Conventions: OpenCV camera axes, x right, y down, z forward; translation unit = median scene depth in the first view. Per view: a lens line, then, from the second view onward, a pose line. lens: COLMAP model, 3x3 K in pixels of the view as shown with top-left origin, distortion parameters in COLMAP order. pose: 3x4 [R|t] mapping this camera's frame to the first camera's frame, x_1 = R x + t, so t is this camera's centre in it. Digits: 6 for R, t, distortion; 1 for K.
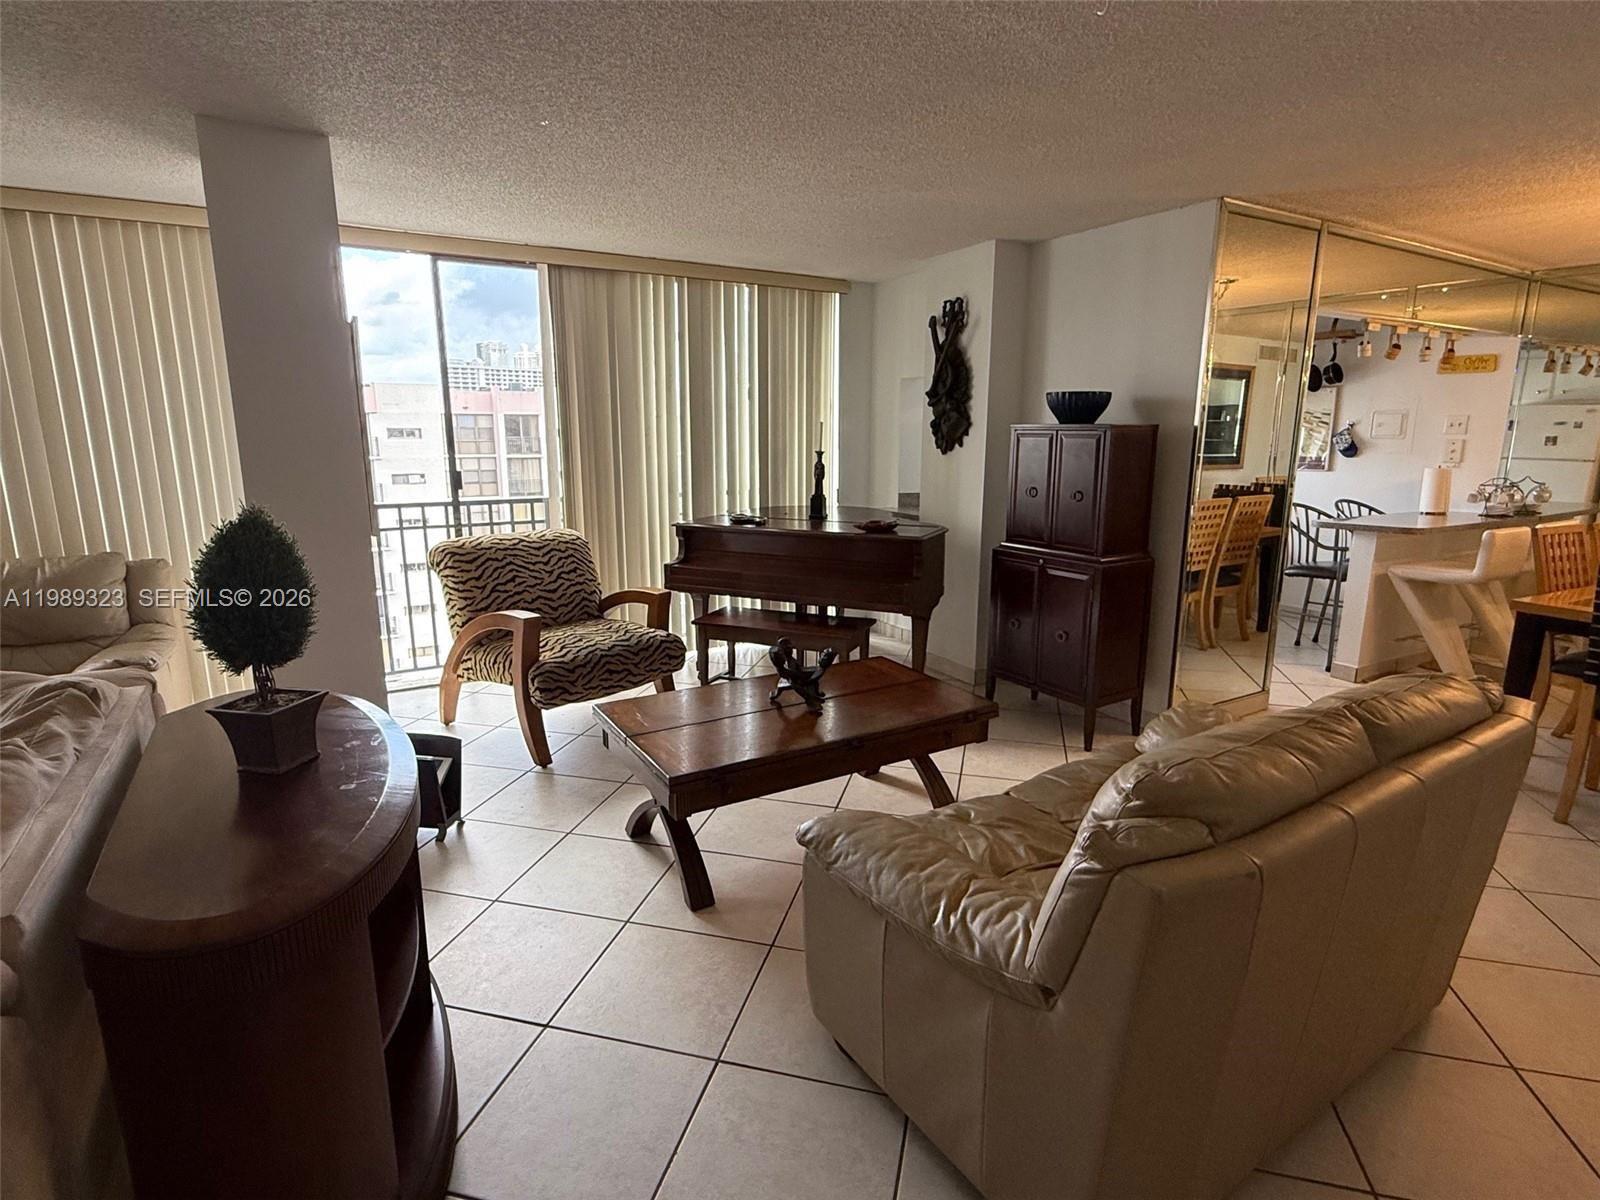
lens RADIAL K [[822.6, 0, 799.8], [0, 822.6, 597.9], [0, 0, 1]] dist [0.000560, 0.001724]
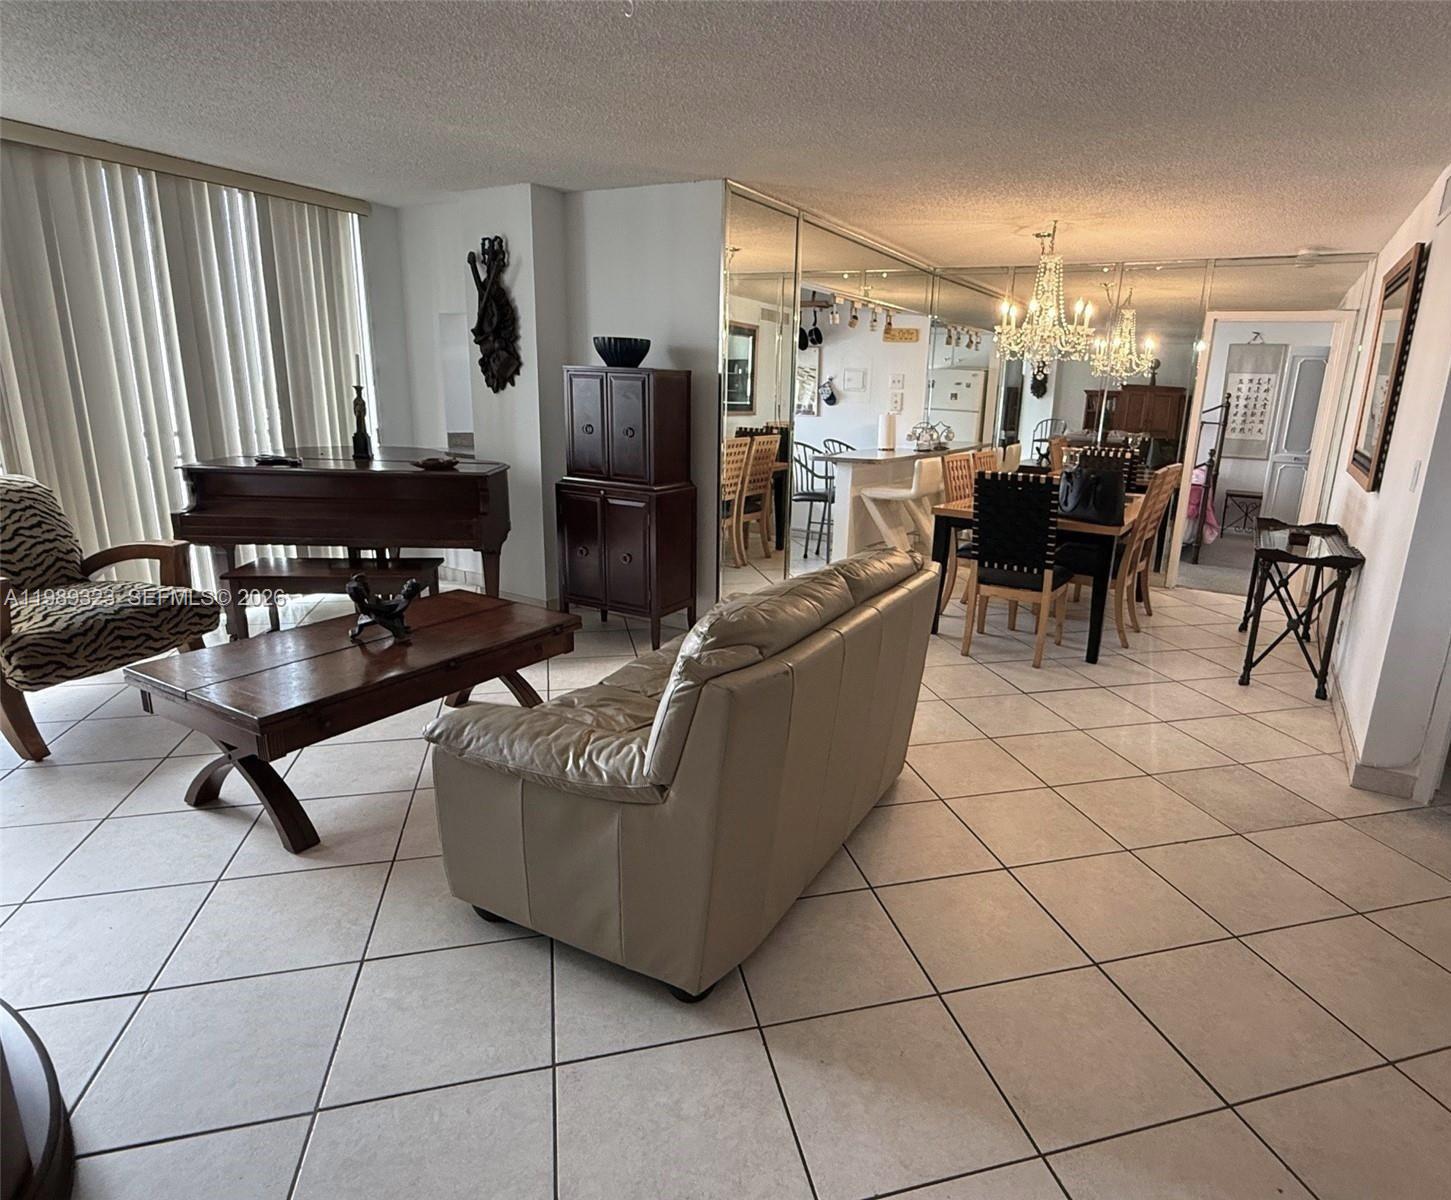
lens RADIAL K [[823.2, 0, 798.2], [0, 823.2, 598.4], [0, 0, 1]] dist [-0.001958, 0.000262]
pose [[0.857050, -0.099145, 0.505605, -0.053882], [0.067667, 0.994471, 0.080305, 0.026539], [-0.510771, -0.034612, 0.859020, -0.088675]]
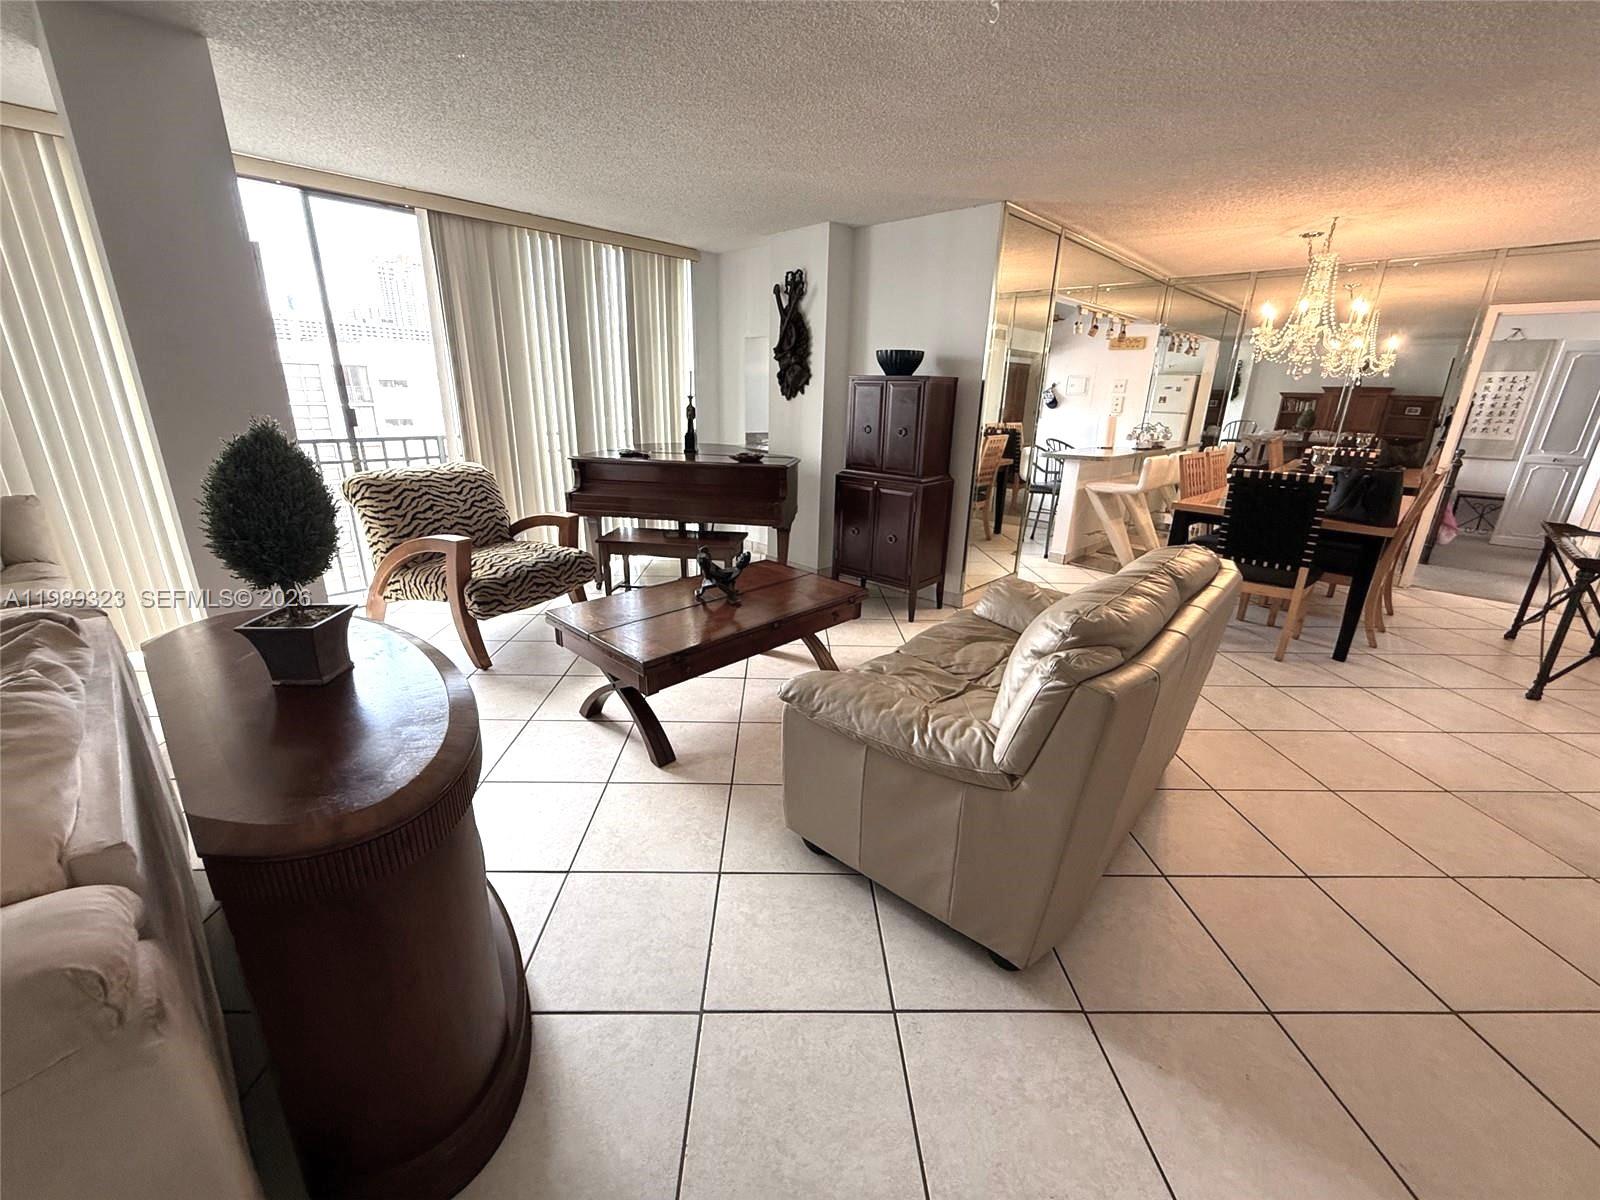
lens RADIAL K [[639.3, 0, 796.6], [0, 639.3, 598.1], [0, 0, 1]] dist [0.000251, -0.000050]
pose [[0.963631, -0.064214, 0.259408, -0.107838], [0.033837, 0.992207, 0.119916, 0.011818], [-0.265087, -0.106778, 0.958294, 0.030981]]
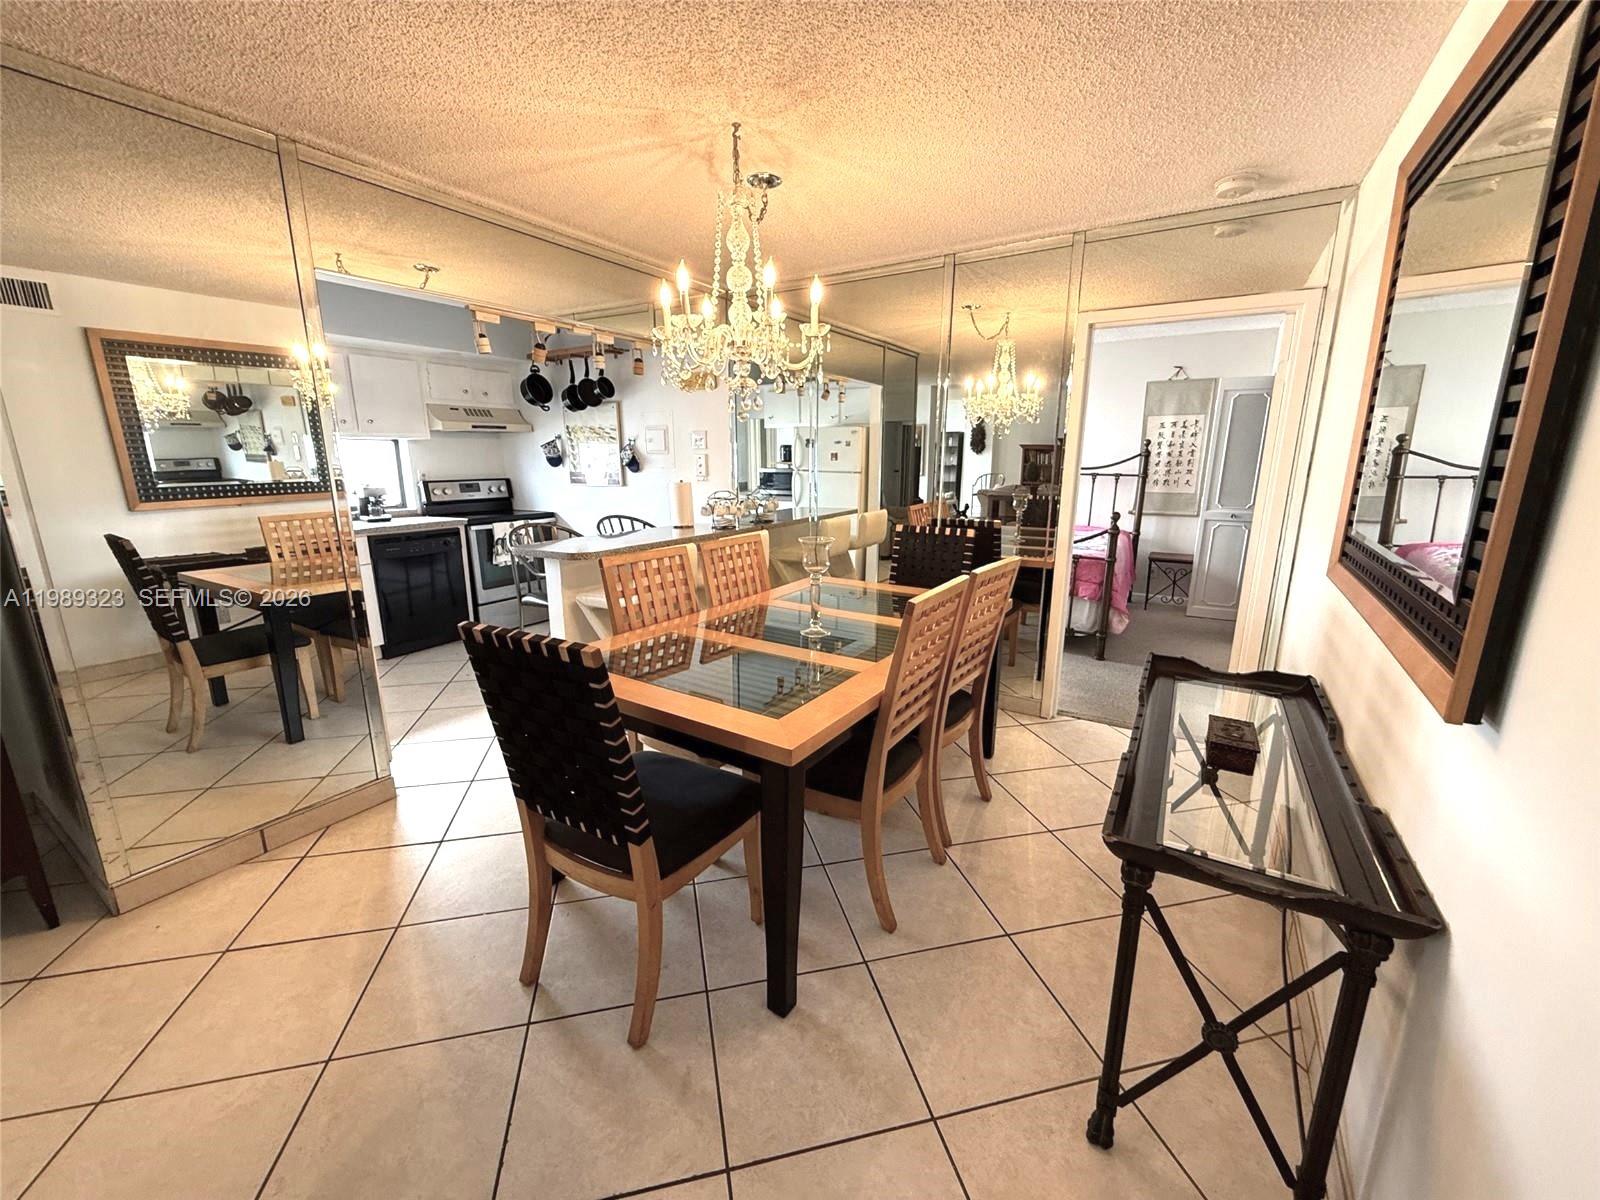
lens RADIAL K [[639.3, 0, 795.5], [0, 639.3, 599.0], [0, 0, 1]] dist [0.000251, -0.000050]
pose [[0.887382, -0.105053, 0.448907, 0.744113], [0.093652, 0.994467, 0.047598, -0.053584], [-0.451423, -0.000196, 0.892310, 0.320911]]
